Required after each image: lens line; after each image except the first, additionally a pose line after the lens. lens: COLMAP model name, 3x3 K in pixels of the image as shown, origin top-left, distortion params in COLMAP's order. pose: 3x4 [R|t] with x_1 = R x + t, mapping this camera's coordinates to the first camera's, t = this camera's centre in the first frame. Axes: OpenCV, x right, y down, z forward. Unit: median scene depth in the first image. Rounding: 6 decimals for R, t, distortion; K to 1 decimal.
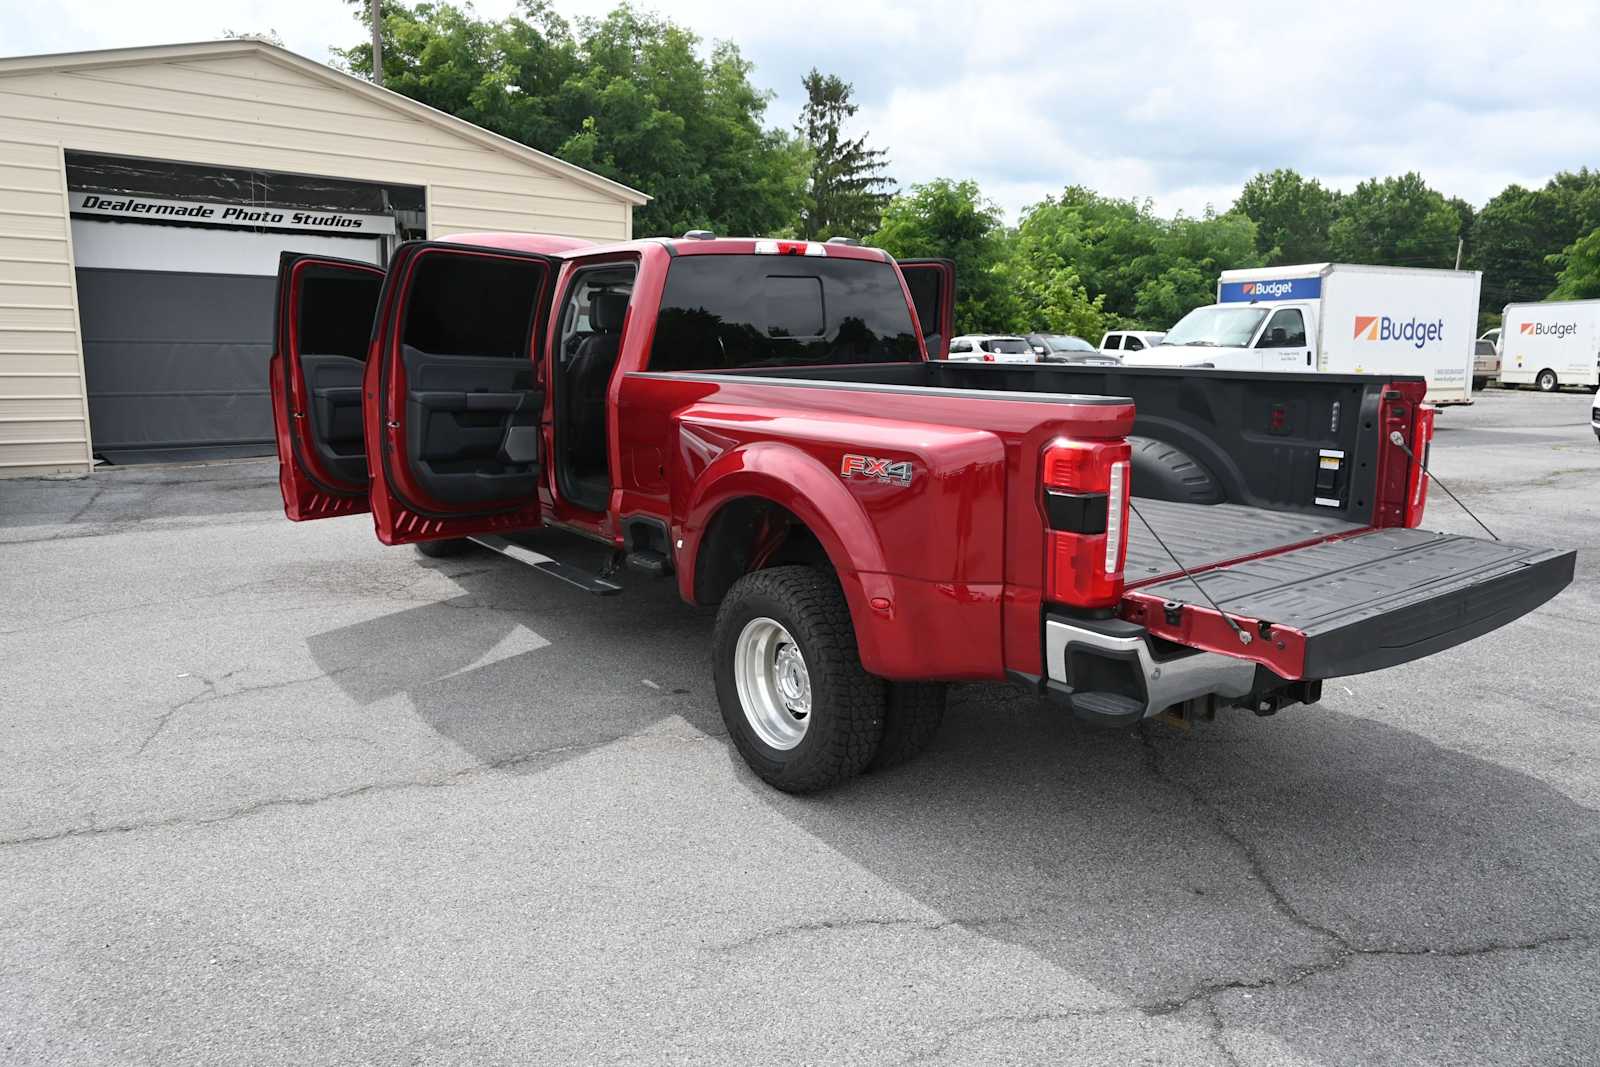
lens RADIAL K [[1088.7, 0, 800.2], [0, 1088.7, 536.3], [0, 0, 1]] dist [-0.003715, -0.000514]
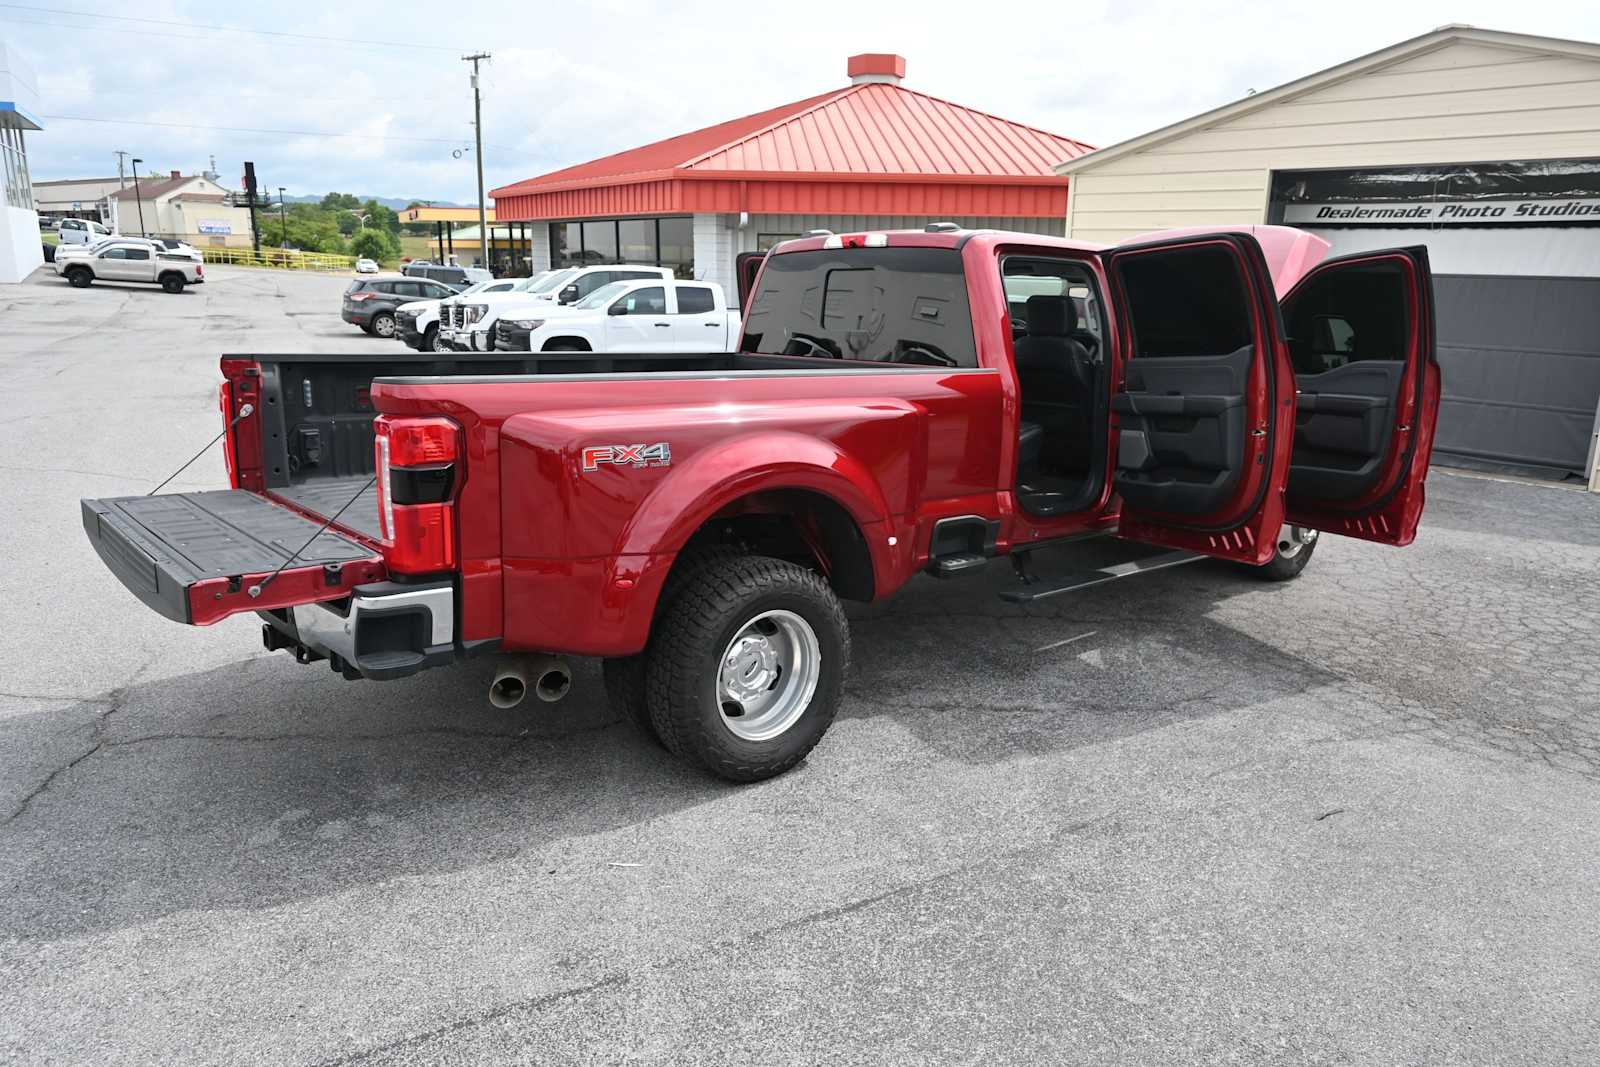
lens RADIAL K [[1088.7, 0, 797.3], [0, 1088.7, 536.3], [0, 0, 1]] dist [-0.003715, -0.000514]
pose [[0.081507, 0.211170, -0.974045, 1.073235], [-0.216377, 0.957737, 0.189528, -0.194331], [0.972902, 0.195313, 0.123755, 0.931533]]
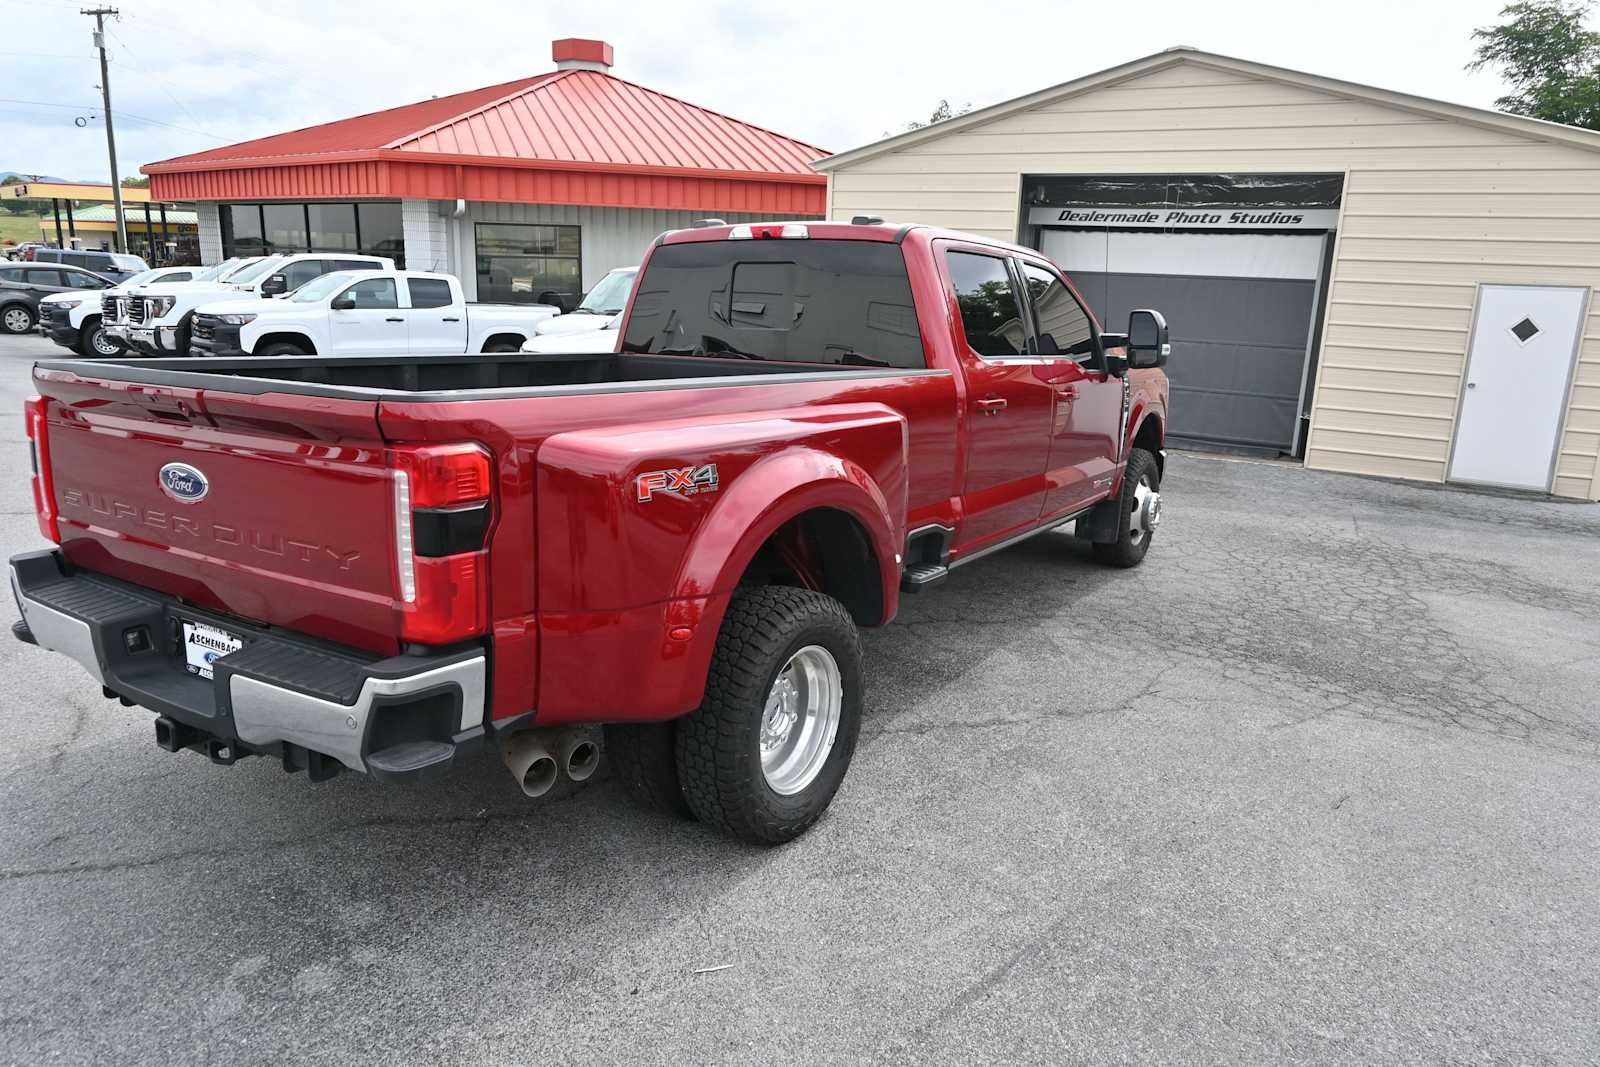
lens RADIAL K [[1088.7, 0, 797.8], [0, 1088.7, 535.2], [0, 0, 1]] dist [-0.003715, -0.000514]
pose [[0.354863, 0.203622, -0.912475, 0.943930], [-0.210321, 0.968364, 0.134299, -0.153926], [0.910954, 0.144255, 0.386462, 0.747686]]
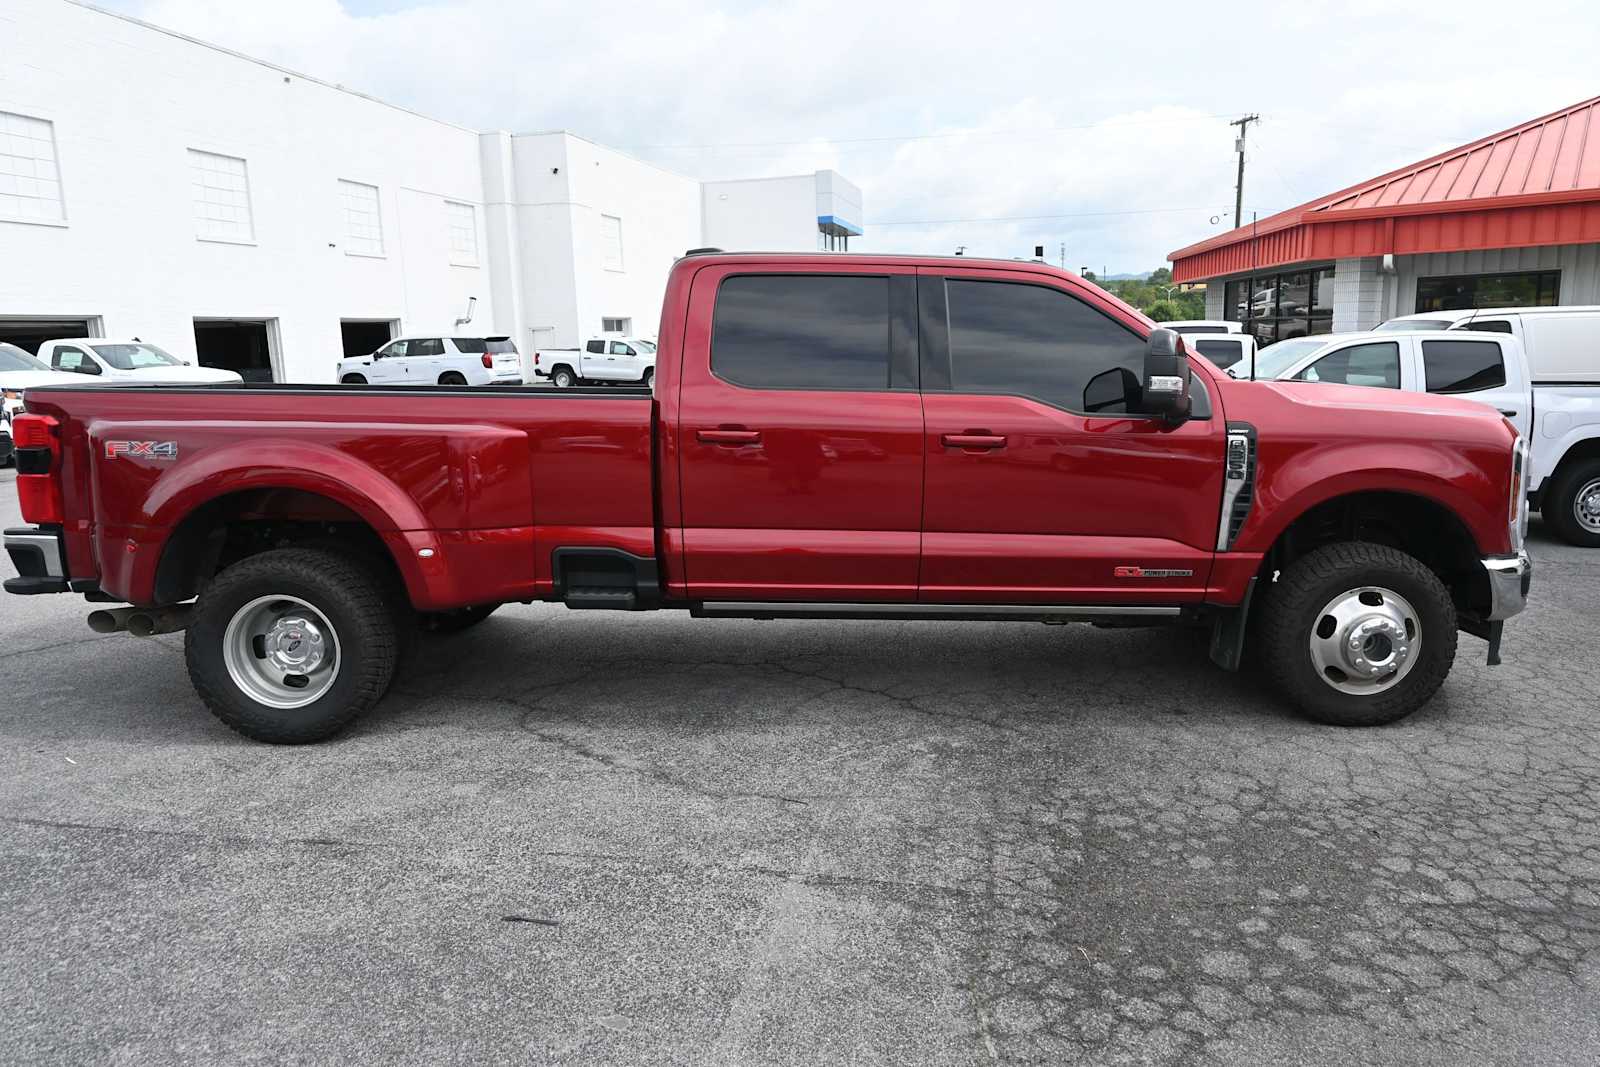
lens RADIAL K [[1088.7, 0, 797.5], [0, 1088.7, 532.3], [0, 0, 1]] dist [-0.003715, -0.000514]
pose [[-0.591813, 0.123496, -0.796559, 0.791521], [-0.160169, 0.950473, 0.266358, -0.340780], [0.790002, 0.285218, -0.542723, 1.789852]]
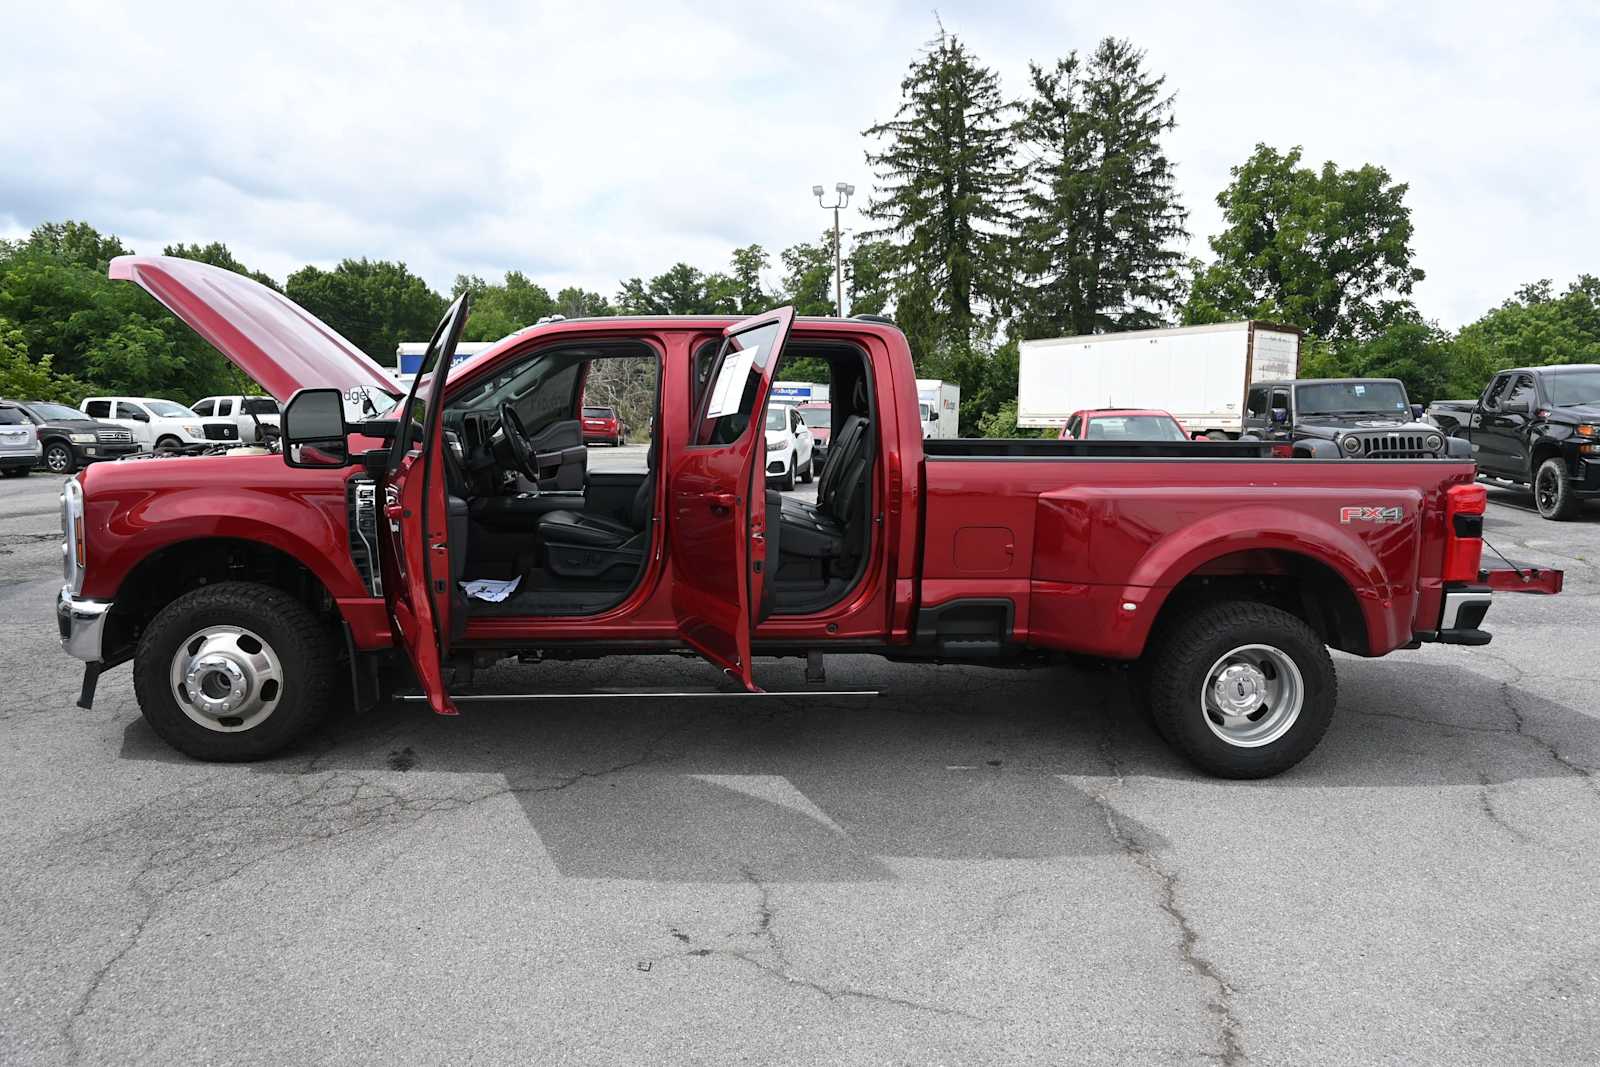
lens RADIAL K [[1088.7, 0, 792.4], [0, 1088.7, 531.0], [0, 0, 1]] dist [-0.003715, -0.000514]
pose [[0.528850, -0.095256, 0.843353, -1.020636], [0.147480, 0.988878, 0.019211, -0.118069], [-0.835803, 0.114218, 0.537017, 0.562730]]
